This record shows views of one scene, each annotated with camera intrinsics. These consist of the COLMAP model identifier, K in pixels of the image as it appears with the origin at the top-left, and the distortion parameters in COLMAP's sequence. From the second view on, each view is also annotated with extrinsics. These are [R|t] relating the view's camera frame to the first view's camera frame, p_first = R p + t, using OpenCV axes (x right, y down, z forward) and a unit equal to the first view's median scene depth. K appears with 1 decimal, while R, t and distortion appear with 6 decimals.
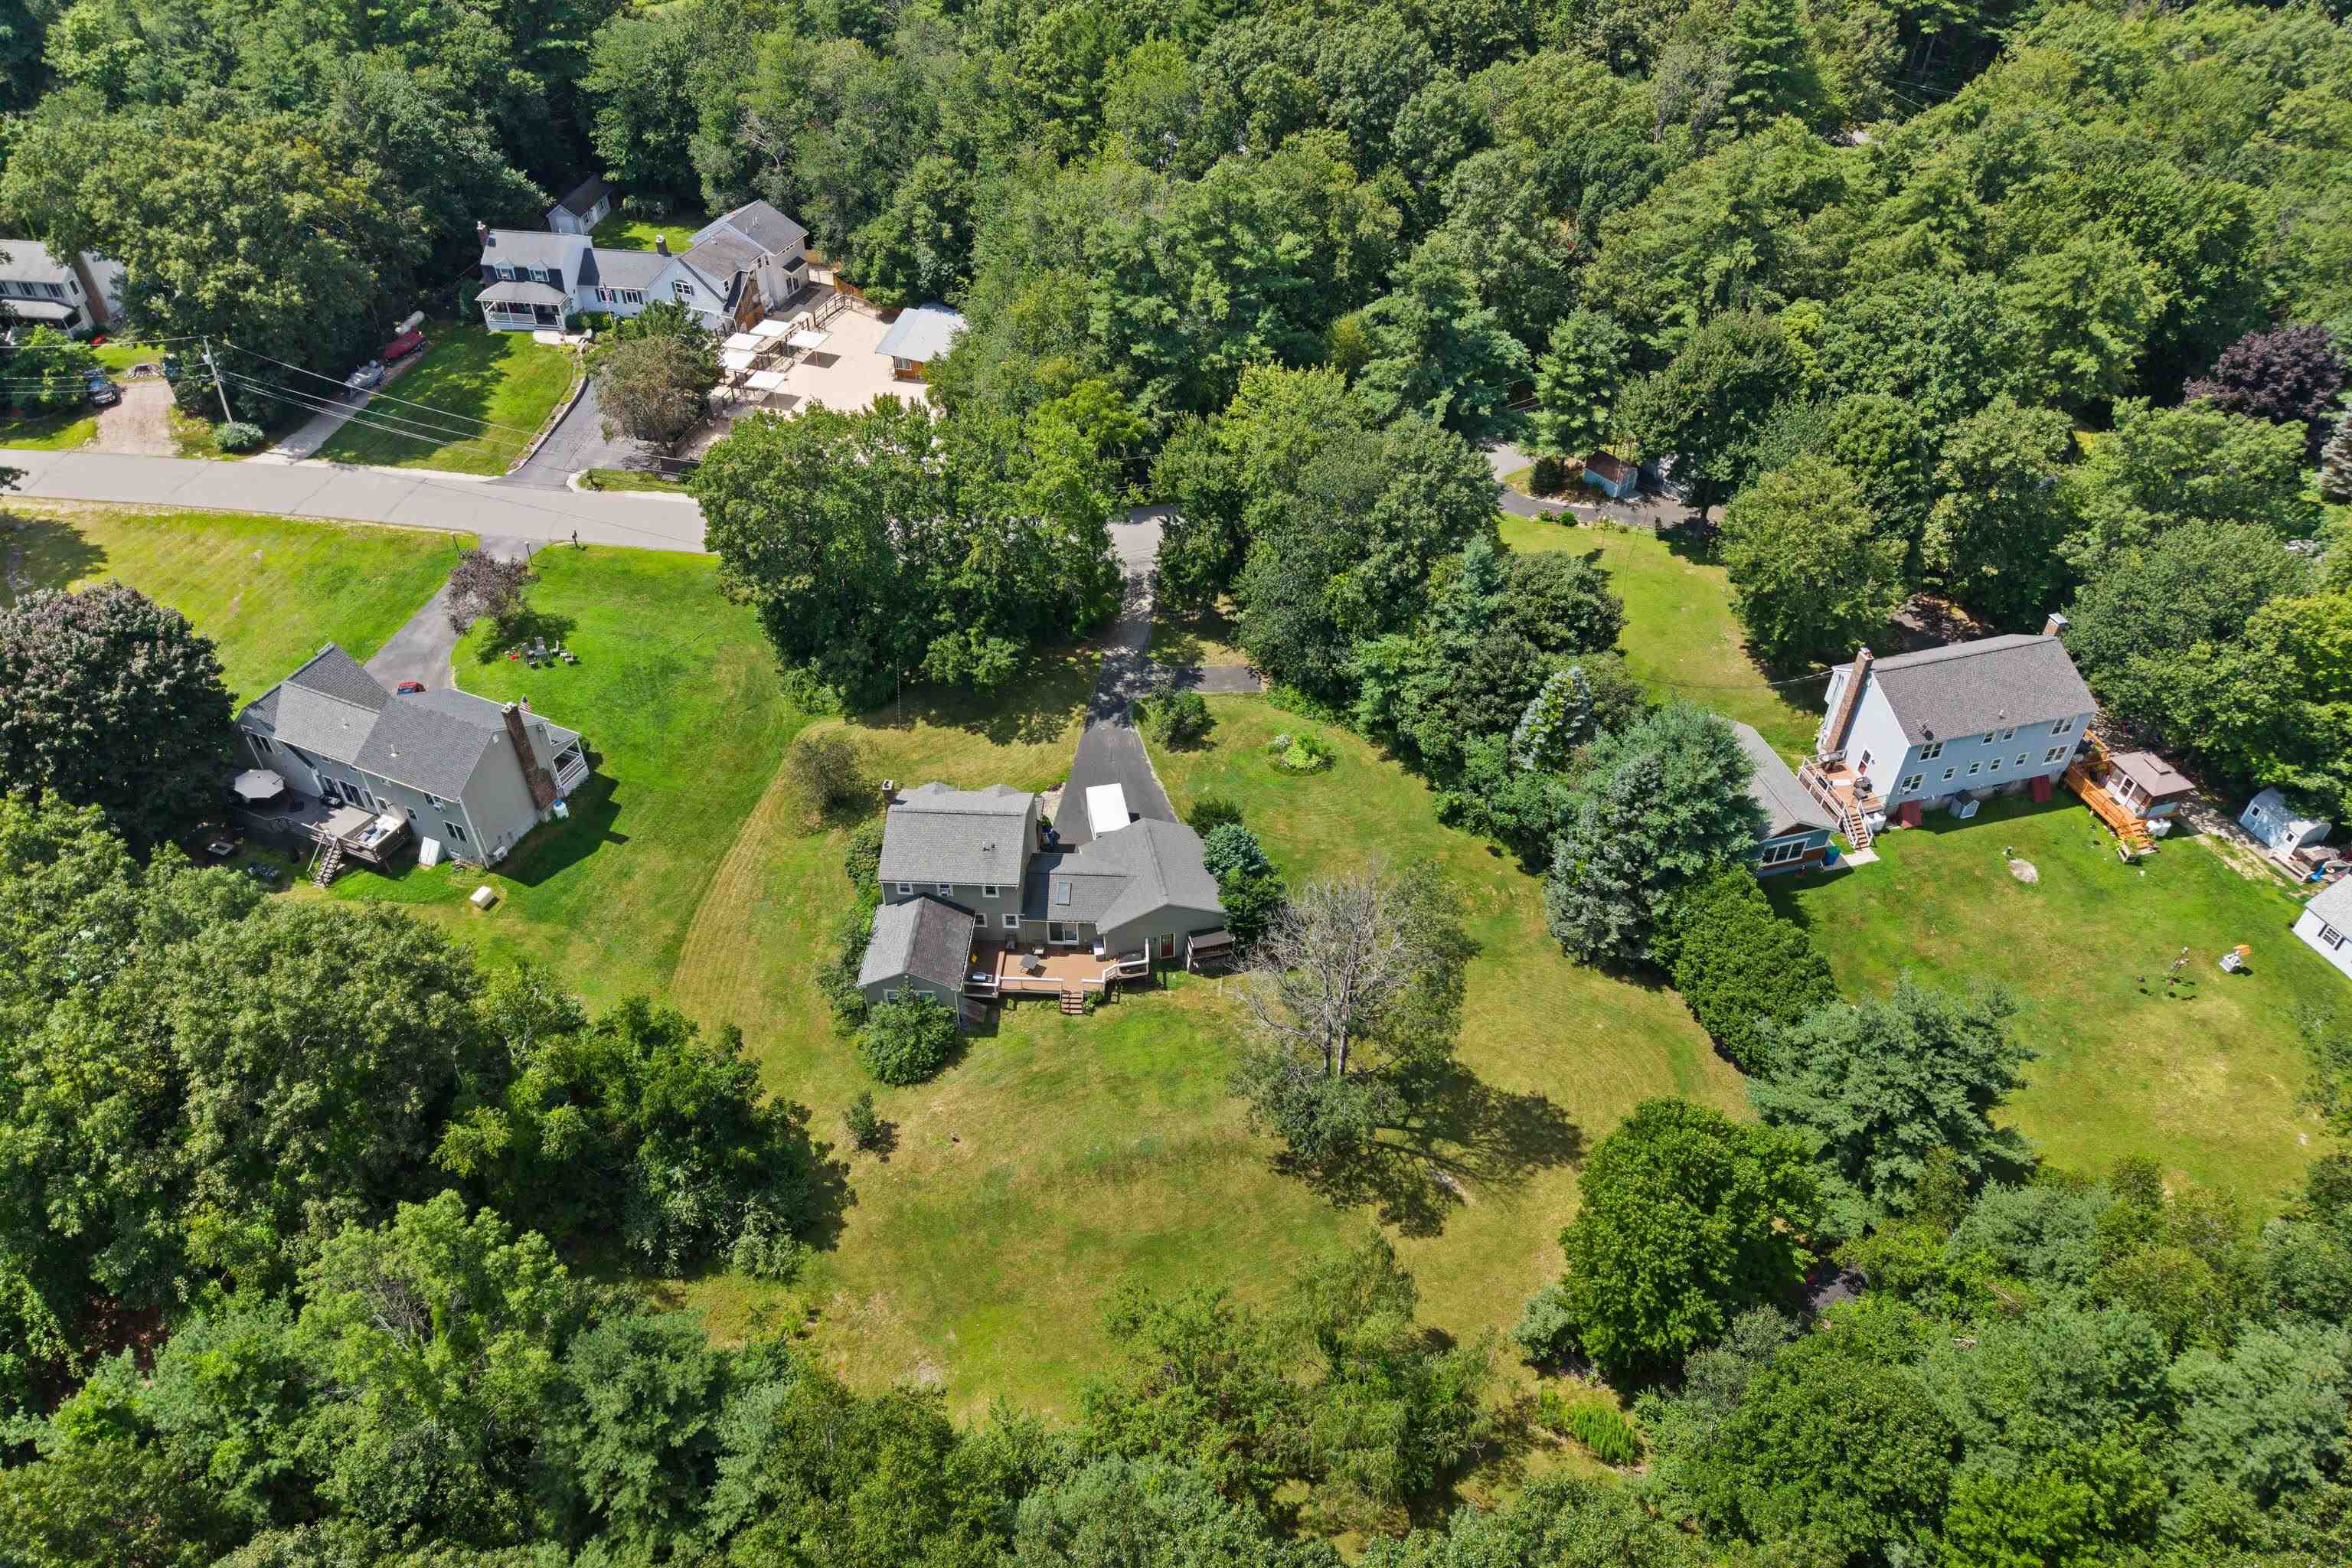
lens RADIAL K [[1560.2, 0, 1184.7], [0, 1560.2, 781.9], [0, 0, 1]] dist [0.012471, -0.010102]
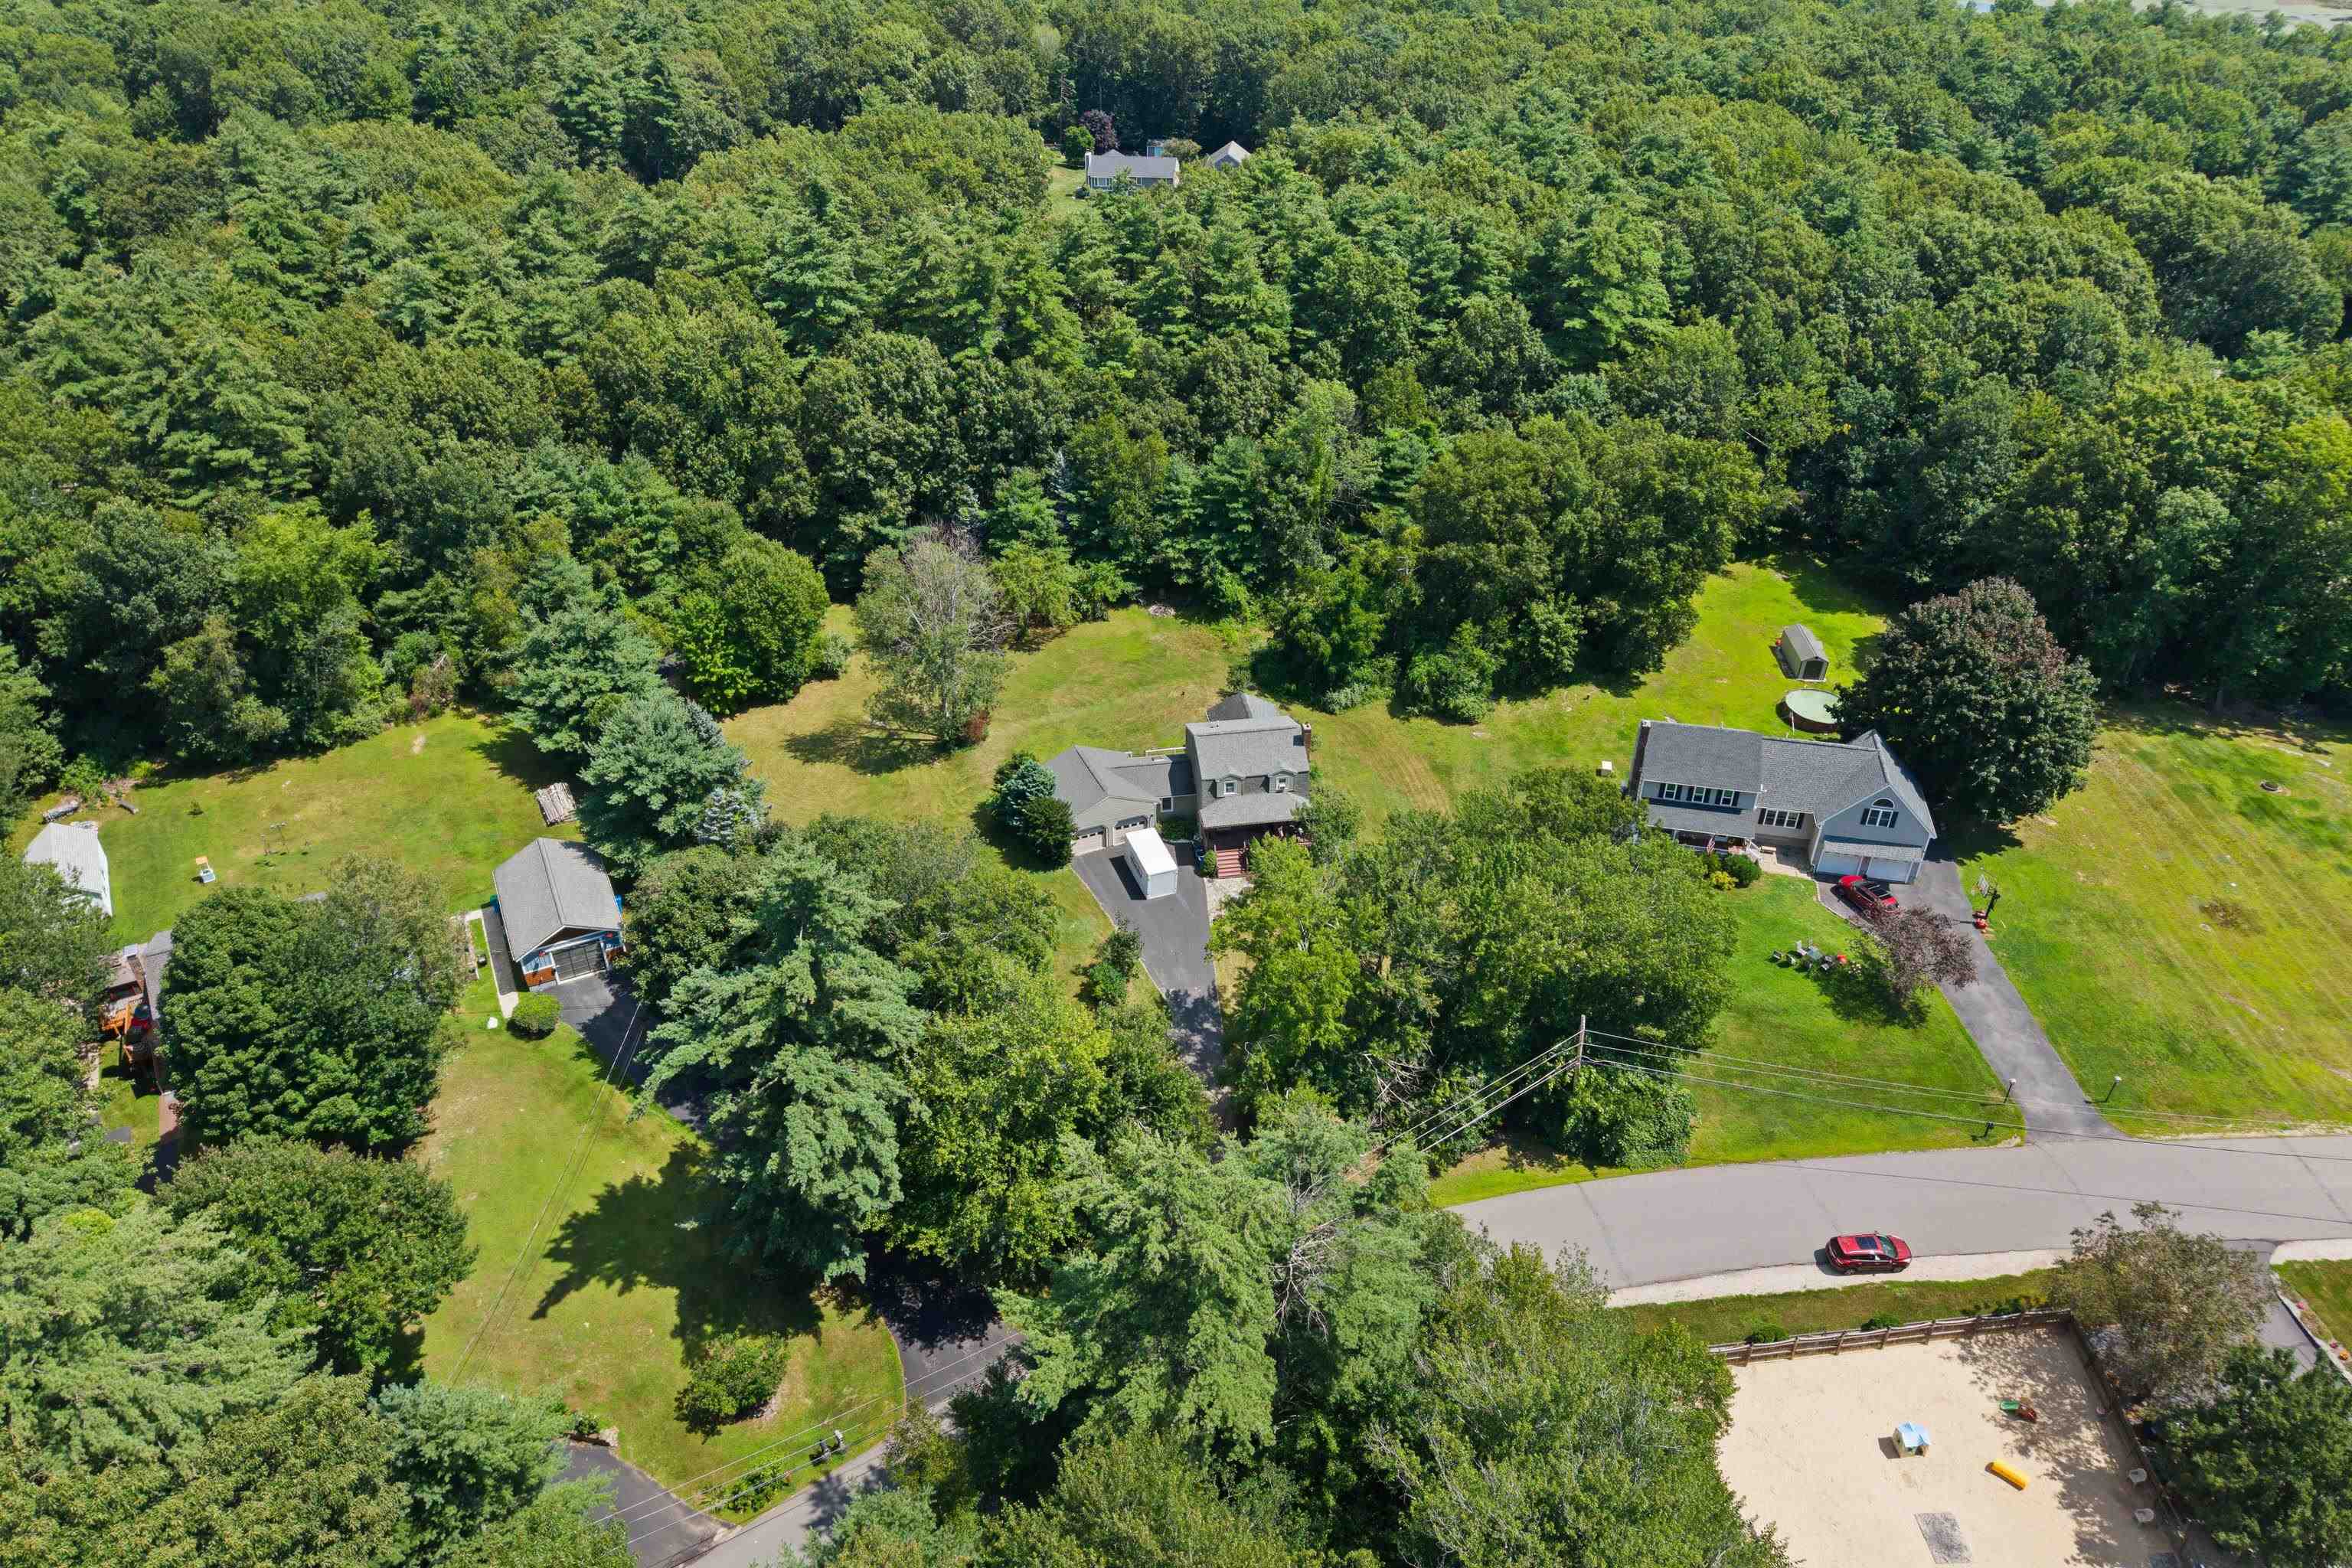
lens RADIAL K [[1560.2, 0, 1179.6], [0, 1560.2, 775.0], [0, 0, 1]] dist [0.012471, -0.010102]
pose [[-0.980585, 0.106179, -0.164858, 0.101086], [-0.129360, 0.281558, 0.950785, -0.987156], [0.147370, 0.953652, -0.262356, 1.152355]]
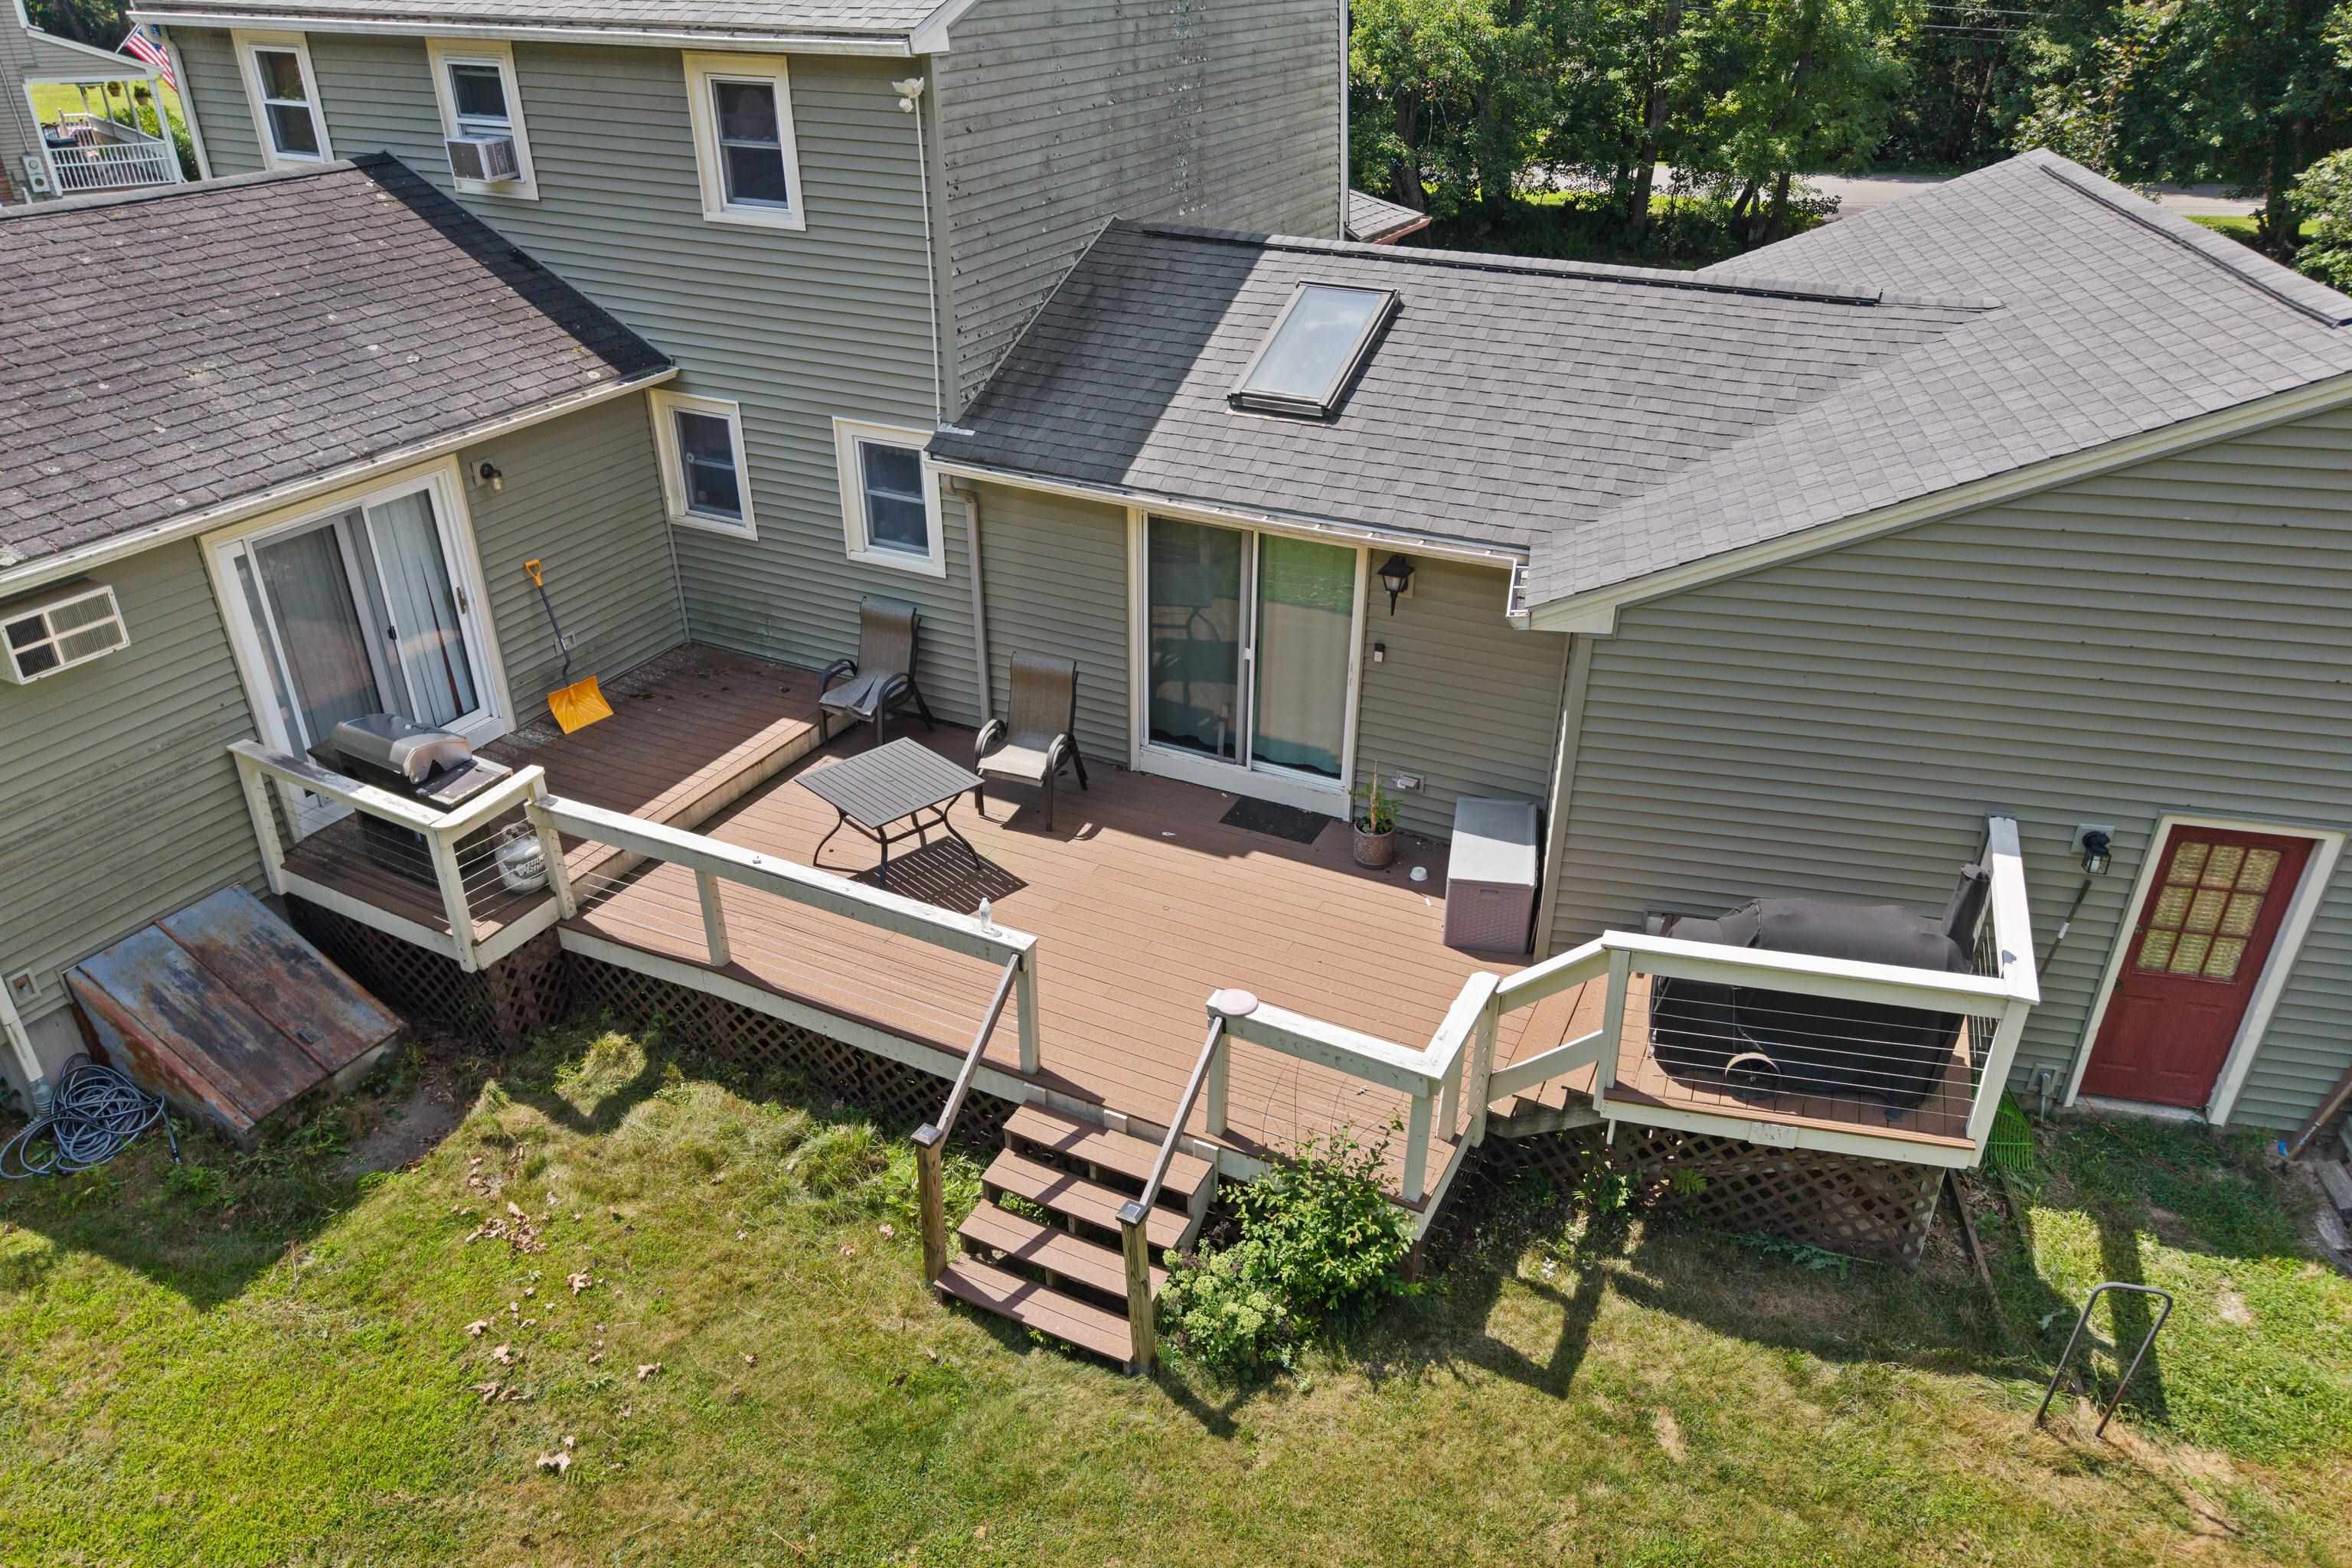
lens RADIAL K [[1560.2, 0, 1178.2], [0, 1560.2, 789.8], [0, 0, 1]] dist [0.012471, -0.010102]
pose [[0.915621, 0.203379, -0.346808, -0.032293], [-0.273295, 0.947520, -0.165879, 0.109461], [0.294871, 0.246663, 0.923151, 0.758509]]
